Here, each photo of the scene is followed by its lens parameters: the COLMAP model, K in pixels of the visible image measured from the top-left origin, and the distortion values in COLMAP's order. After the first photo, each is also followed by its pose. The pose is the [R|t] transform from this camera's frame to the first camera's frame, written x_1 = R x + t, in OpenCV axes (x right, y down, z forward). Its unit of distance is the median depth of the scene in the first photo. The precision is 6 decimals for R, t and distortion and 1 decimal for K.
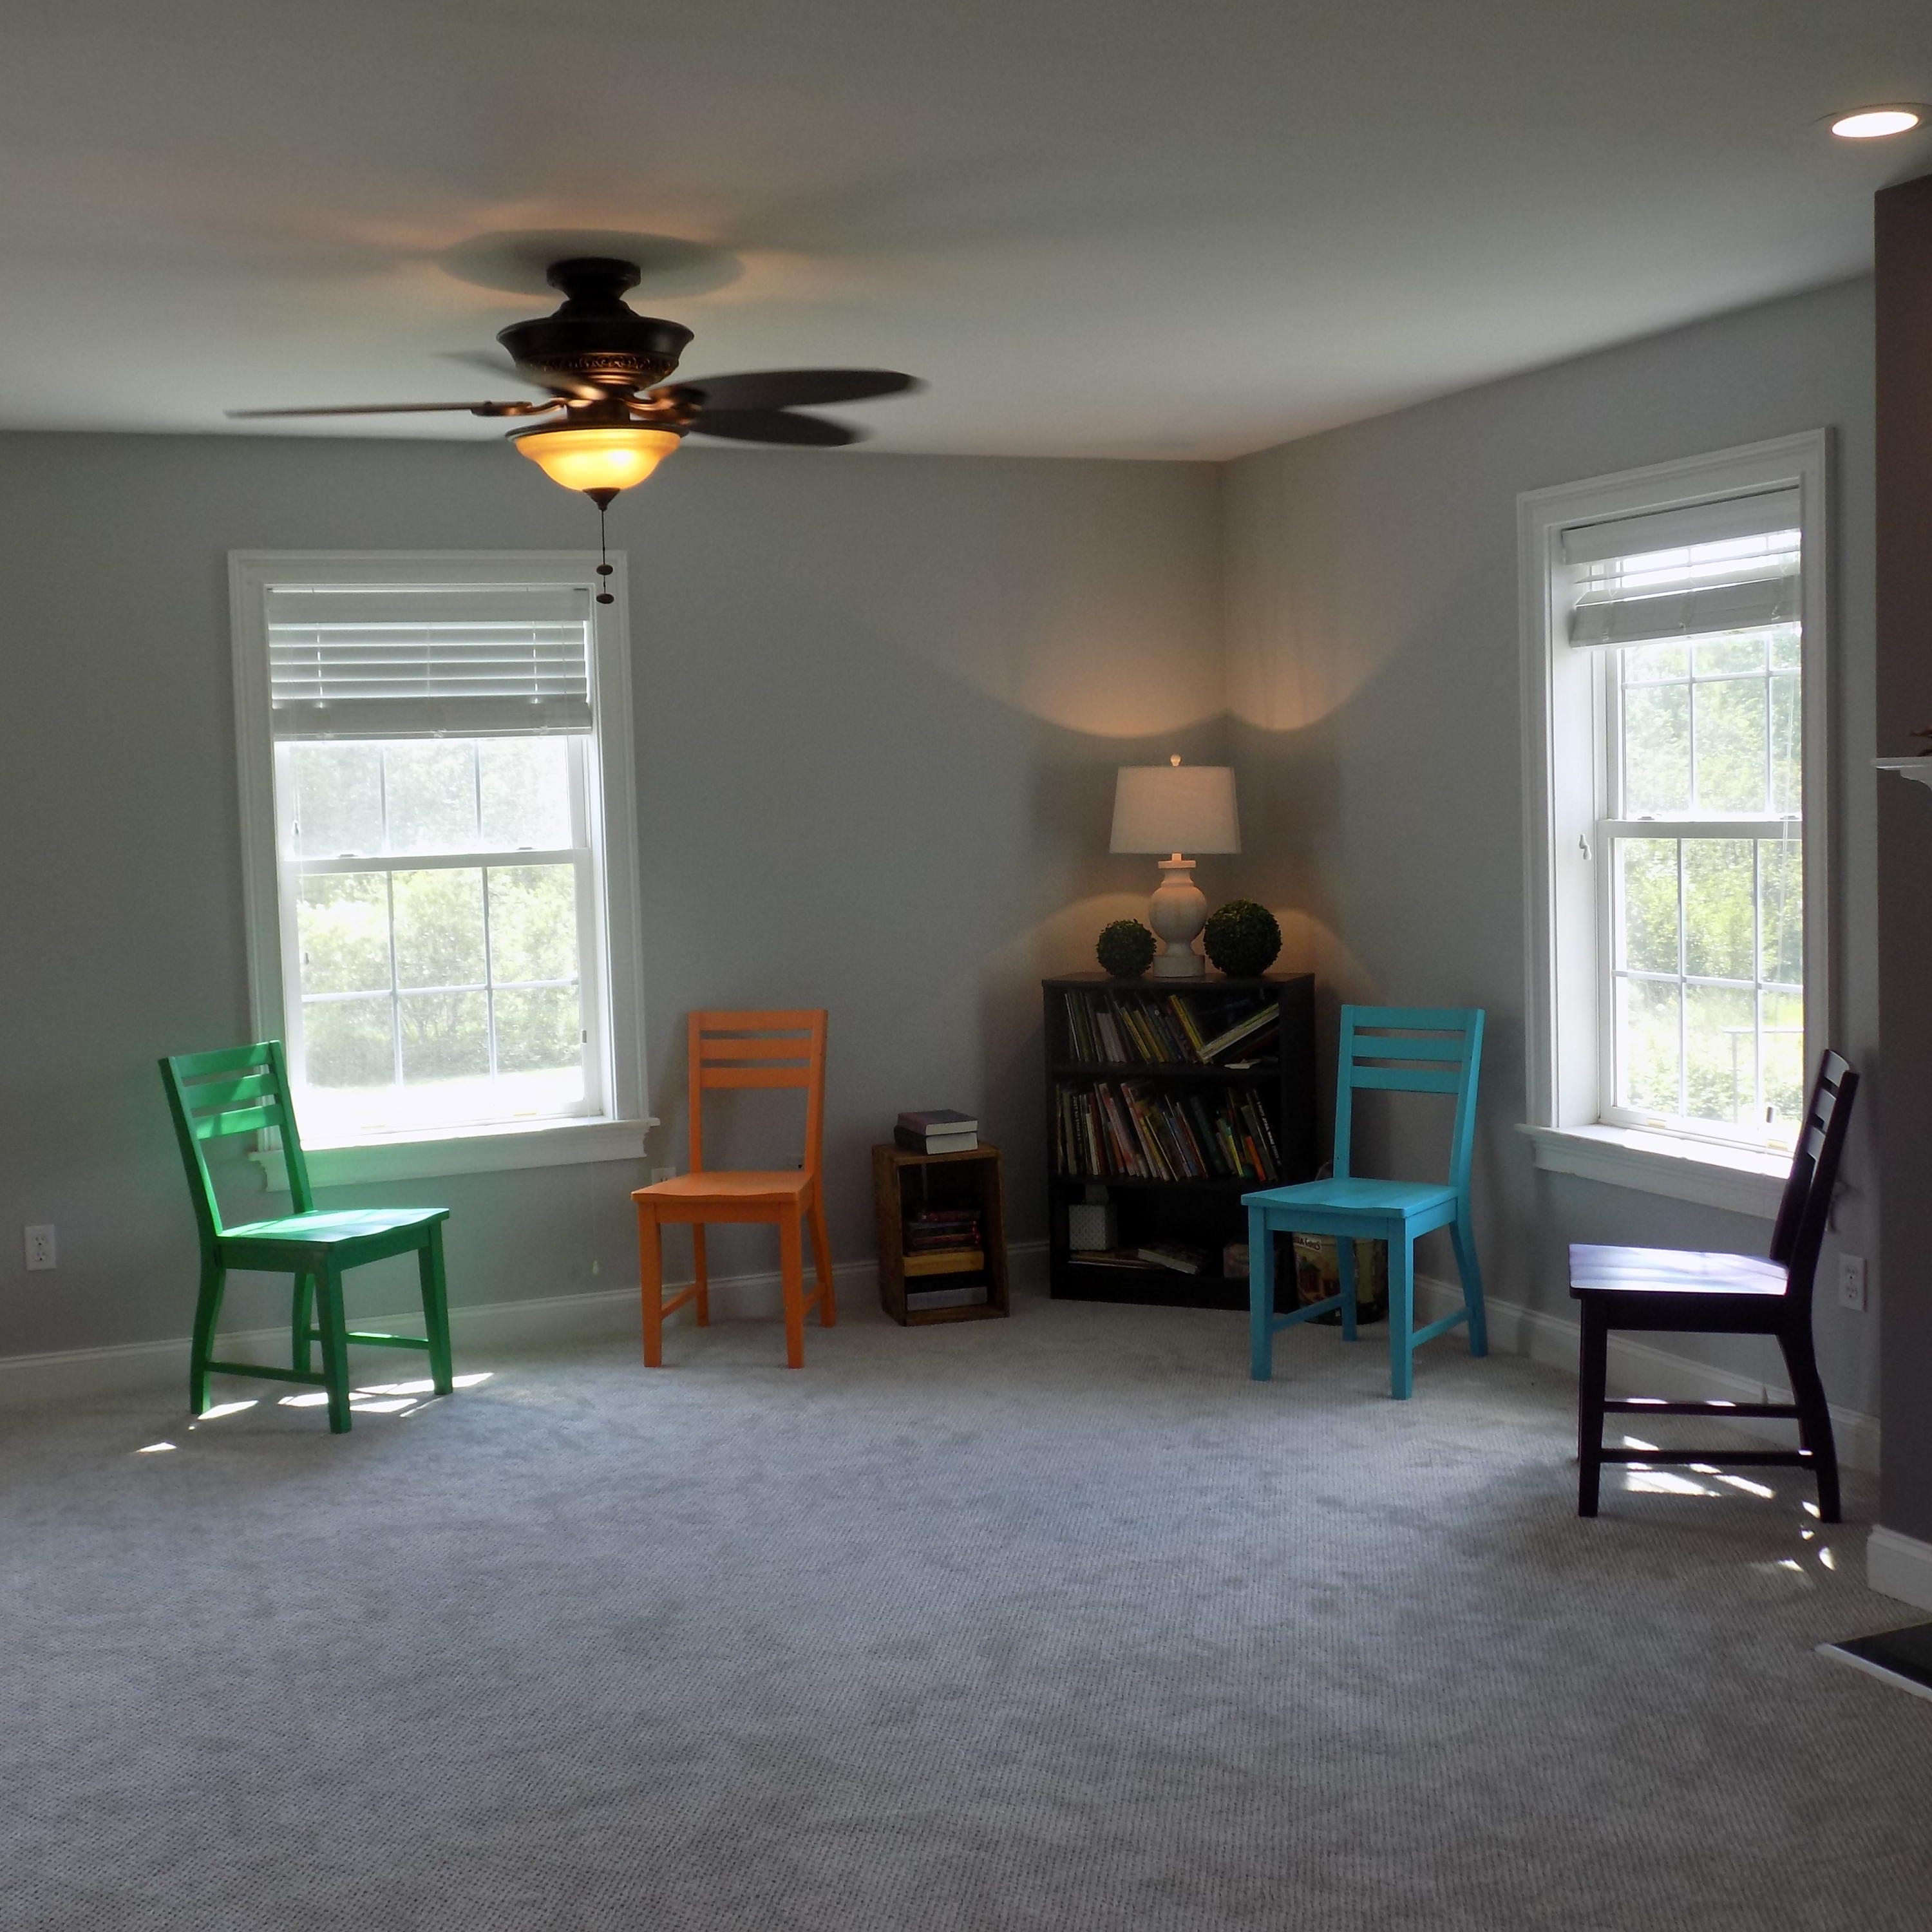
lens RADIAL K [[2461.2, 0, 966.0], [0, 2461.2, 966.0], [0, 0, 1]] dist [-0.012733, 0.026581]
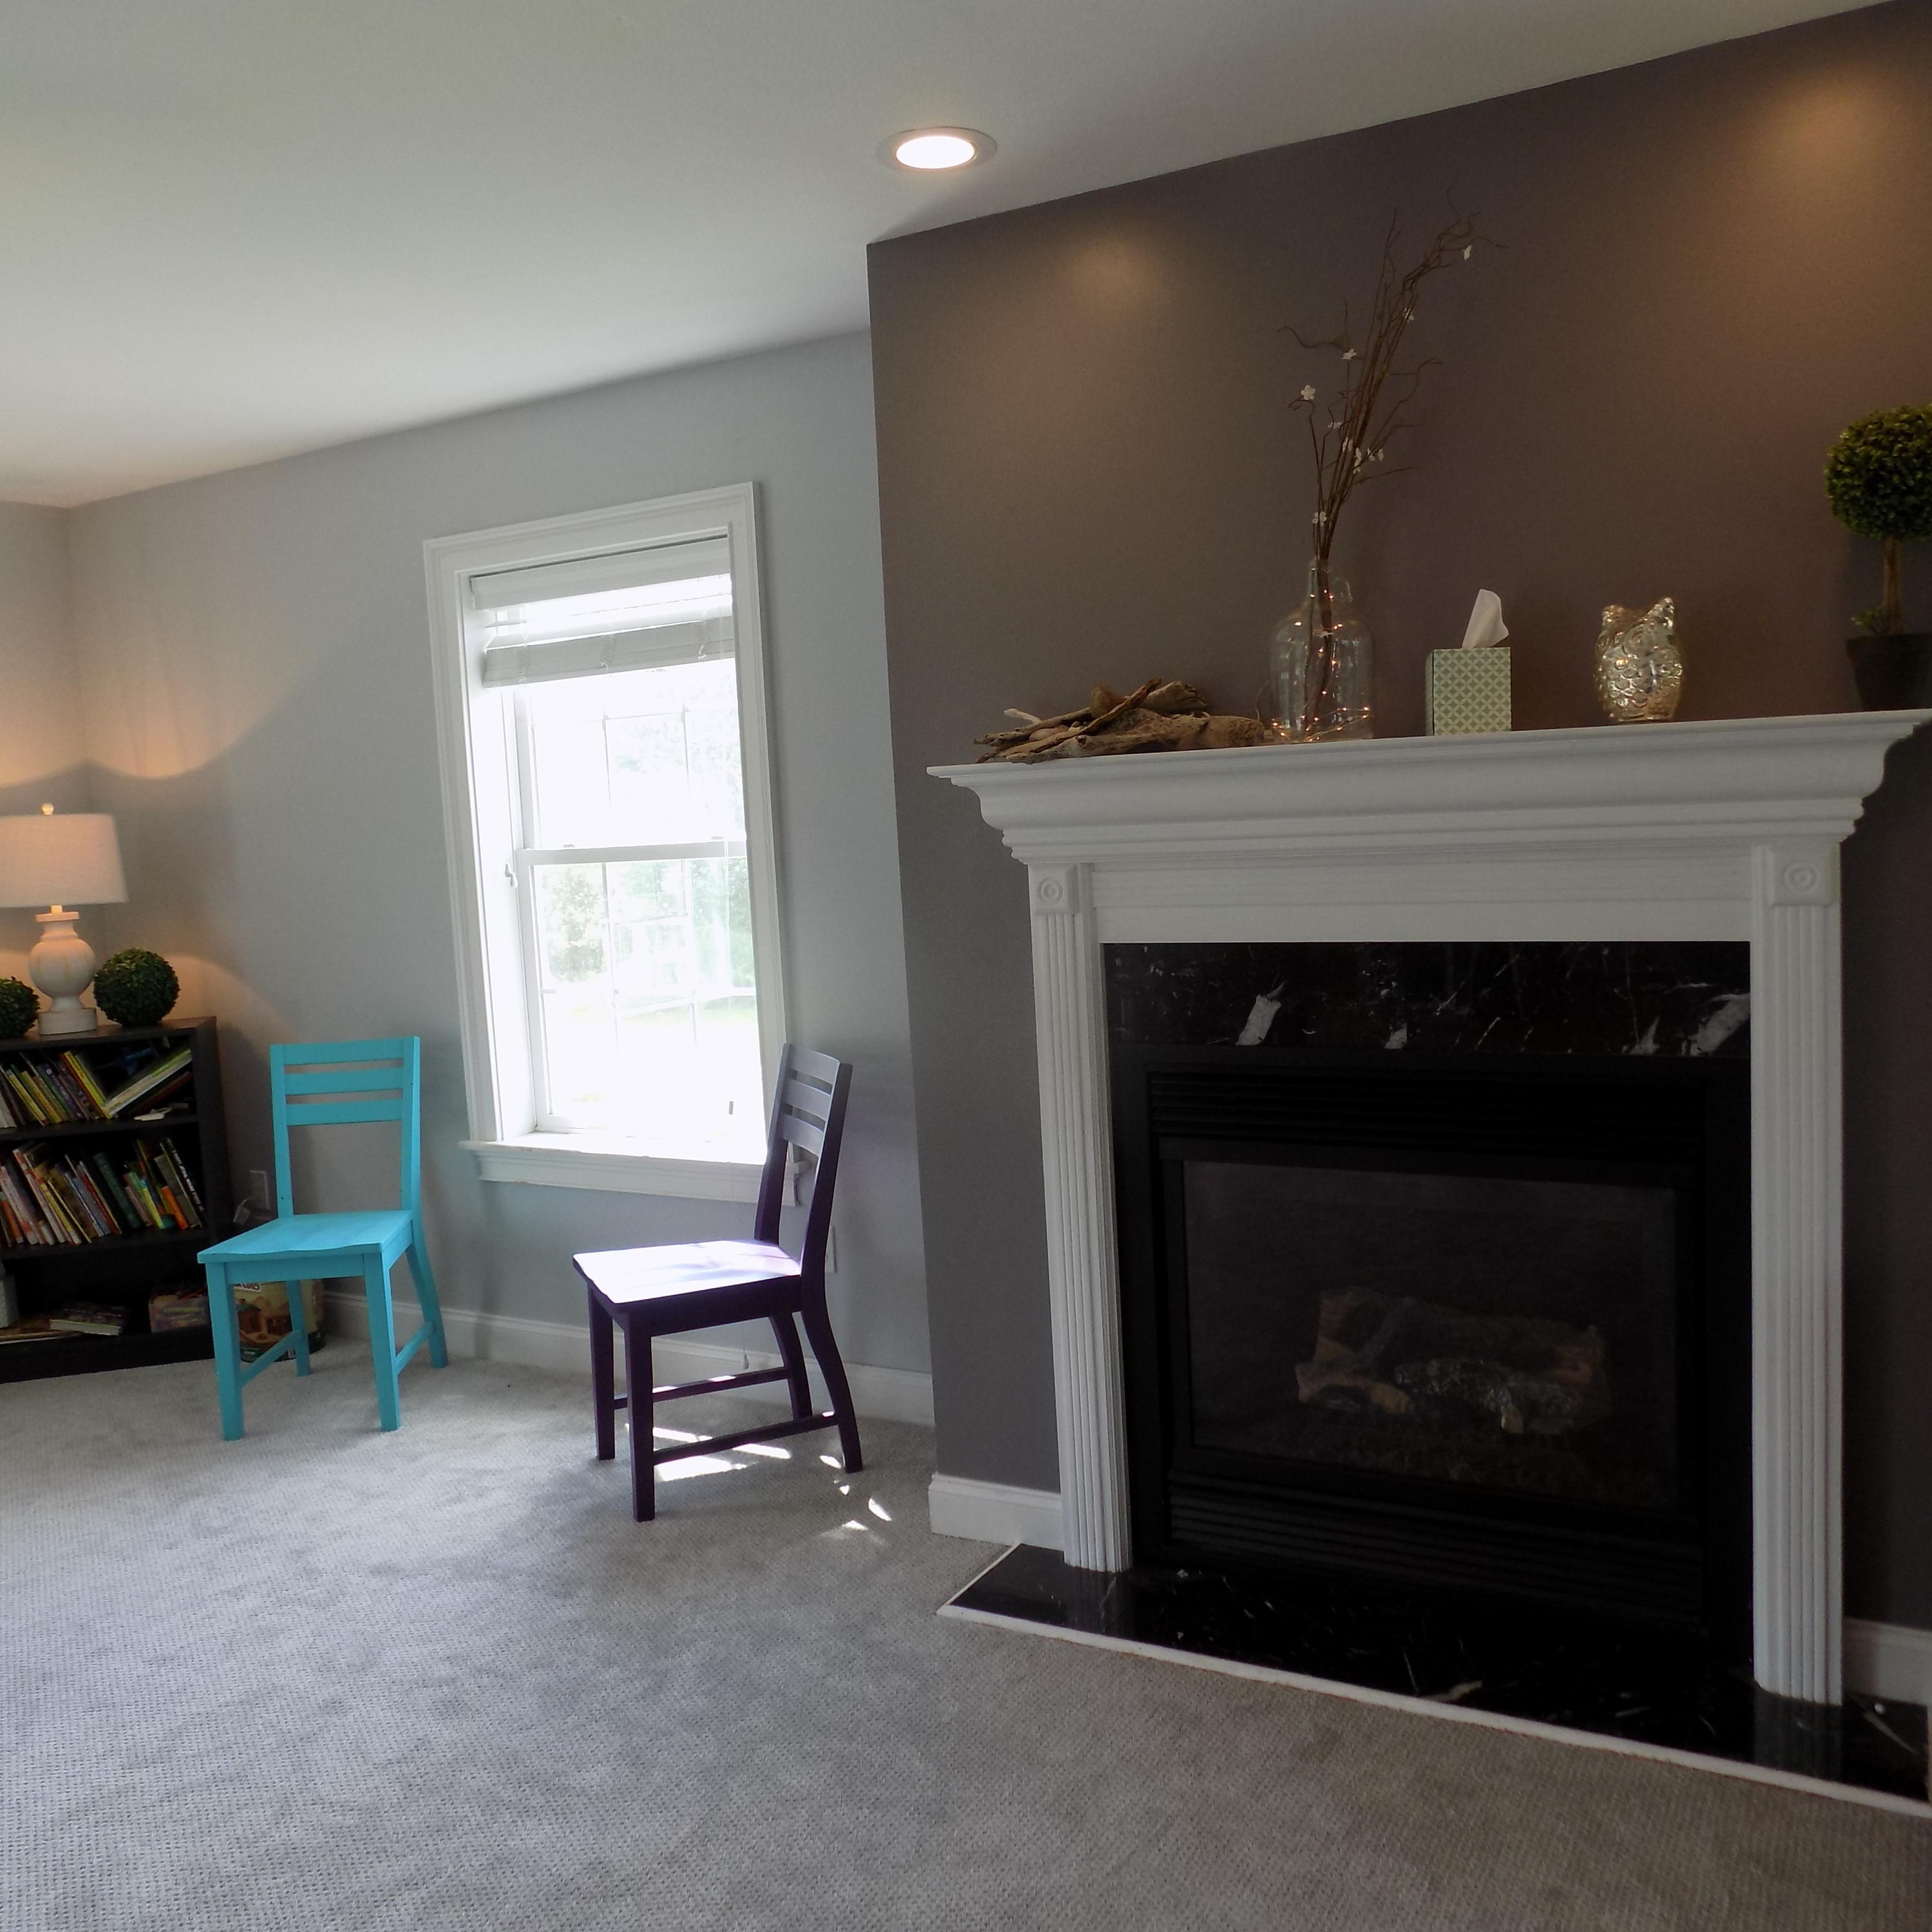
lens RADIAL K [[1763.5, 0, 963.6], [0, 1763.5, 956.3], [0, 0, 1]] dist [-0.072879, 0.084266]
pose [[0.787417, -0.071111, 0.612306, -0.062900], [0.077673, 0.996852, 0.015885, -0.010536], [-0.611508, 0.035052, 0.790462, 0.285493]]
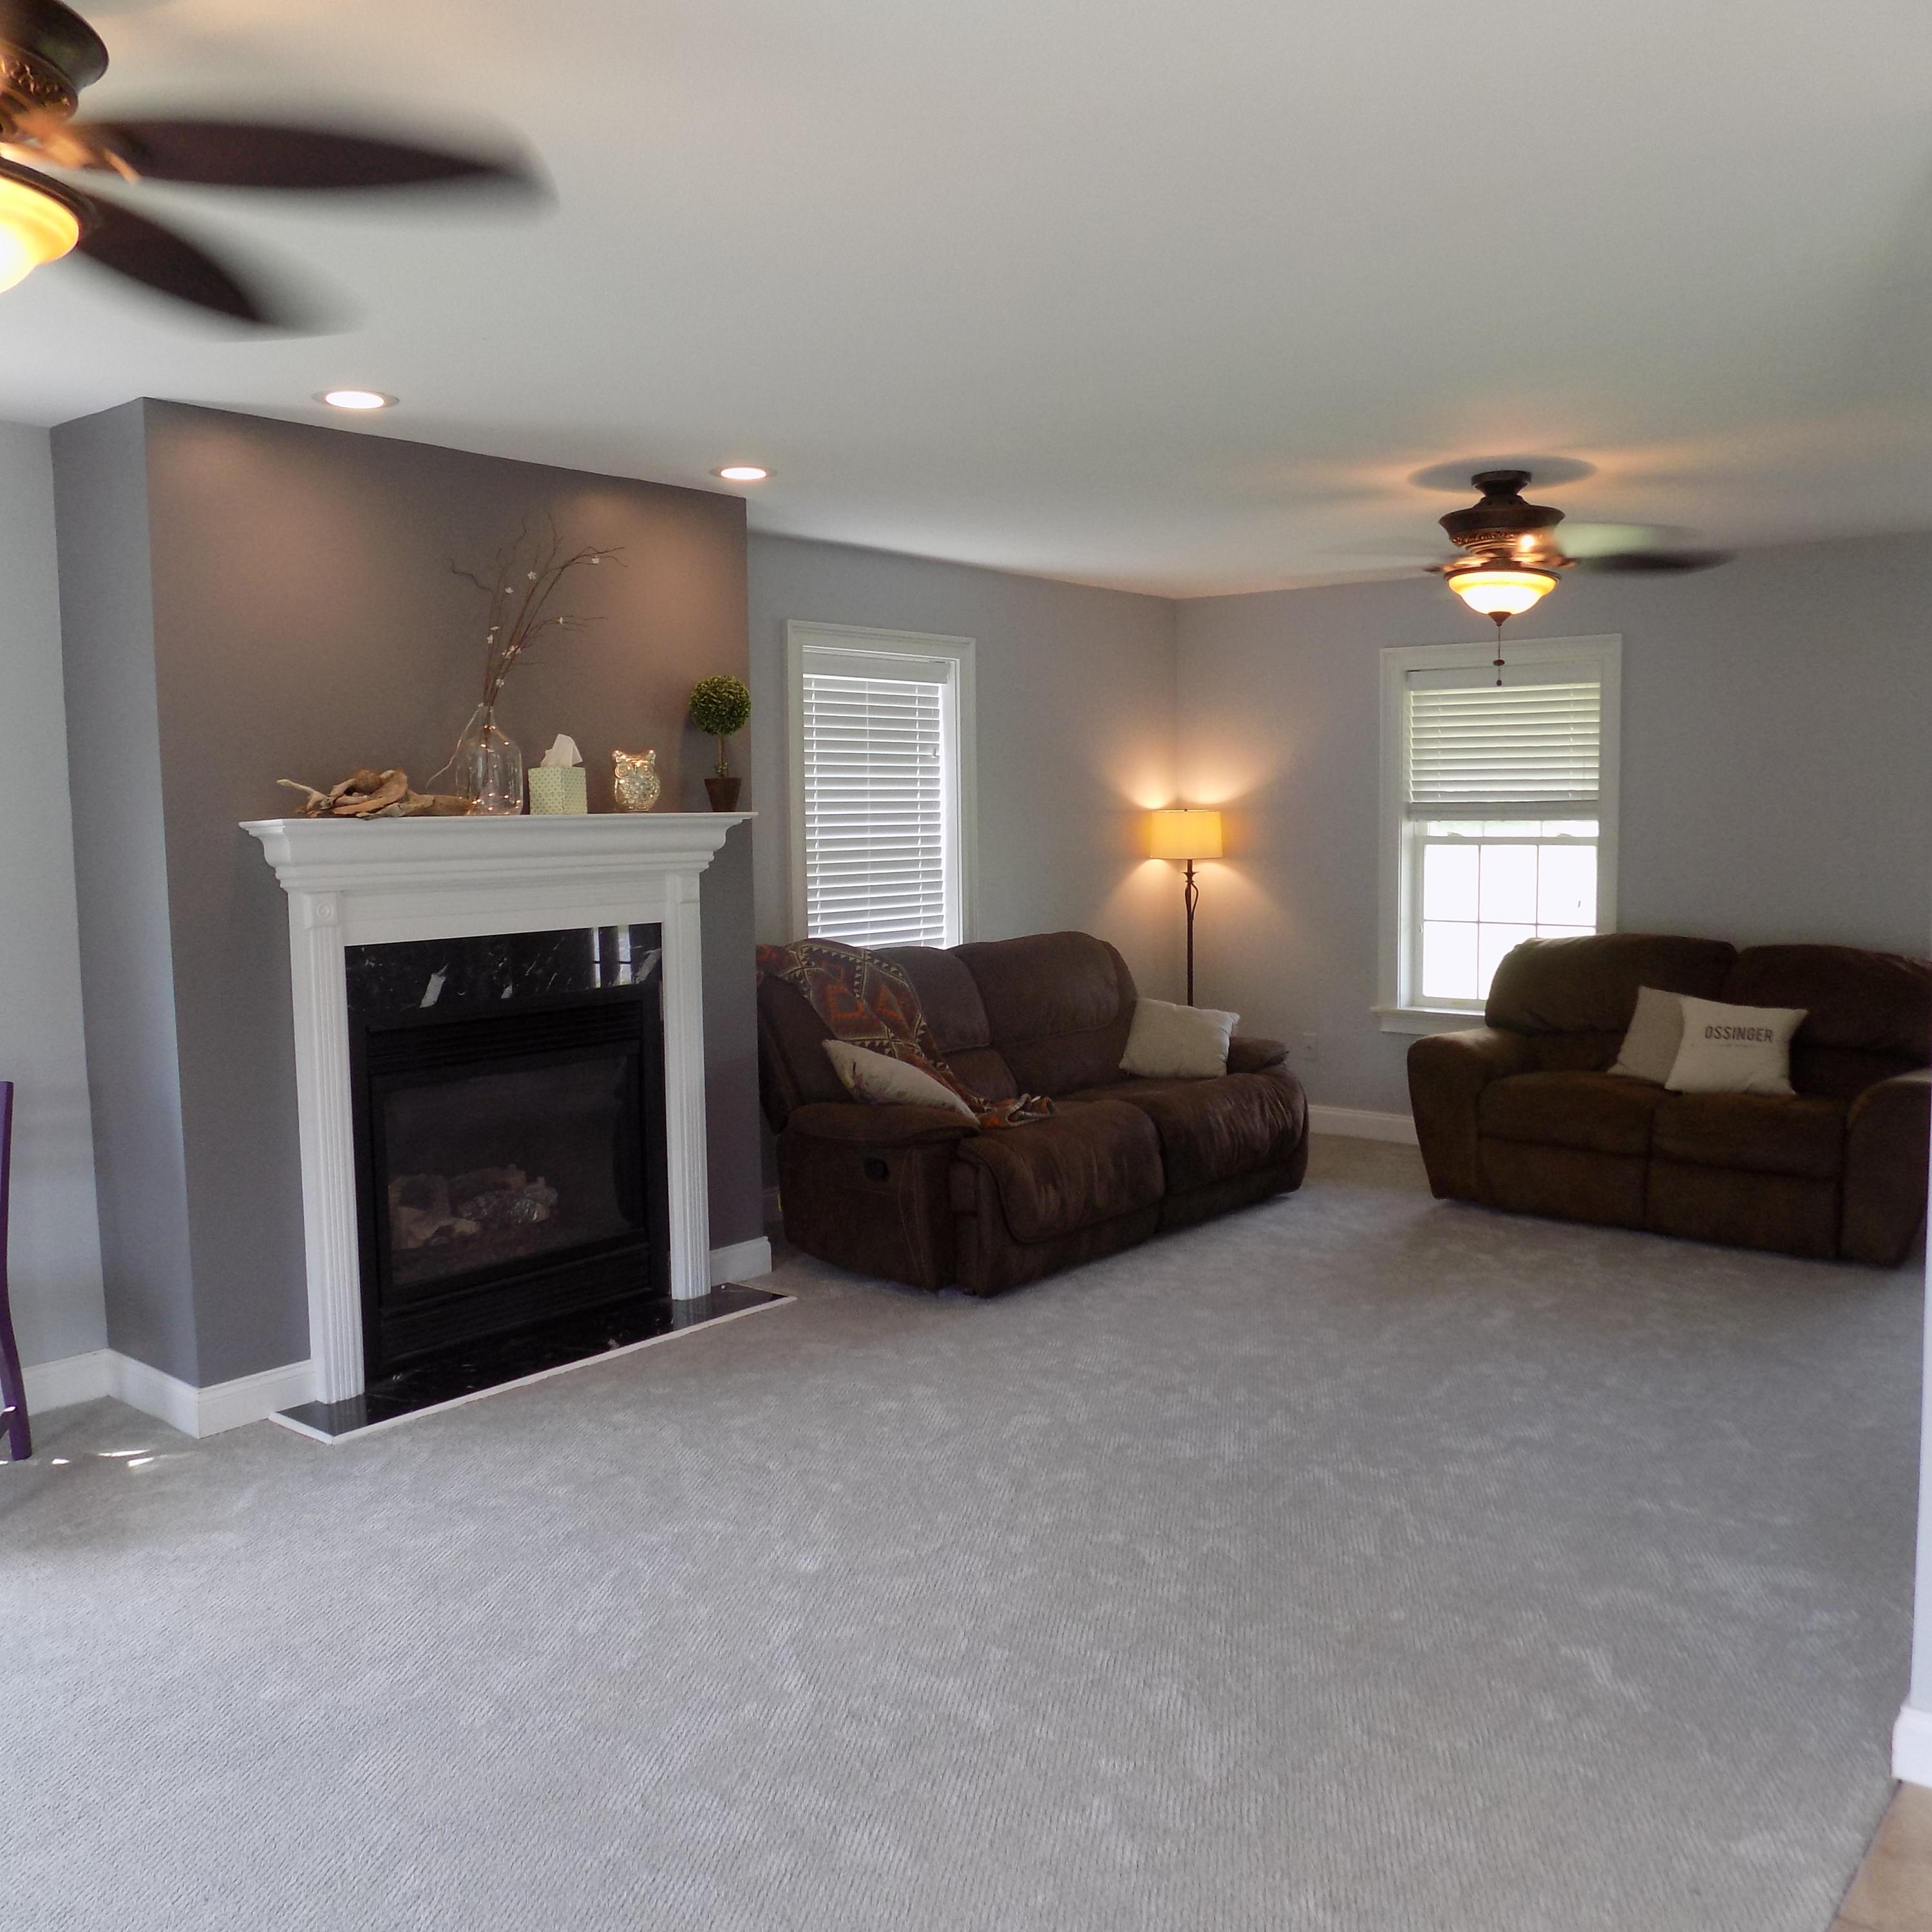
lens RADIAL K [[1763.5, 0, 963.6], [0, 1763.5, 956.3], [0, 0, 1]] dist [-0.072879, 0.084266]
pose [[-0.475996, -0.038534, 0.878603, -0.510176], [0.093301, 0.991189, 0.094019, -0.045601], [-0.874484, 0.126727, -0.468206, 0.813831]]
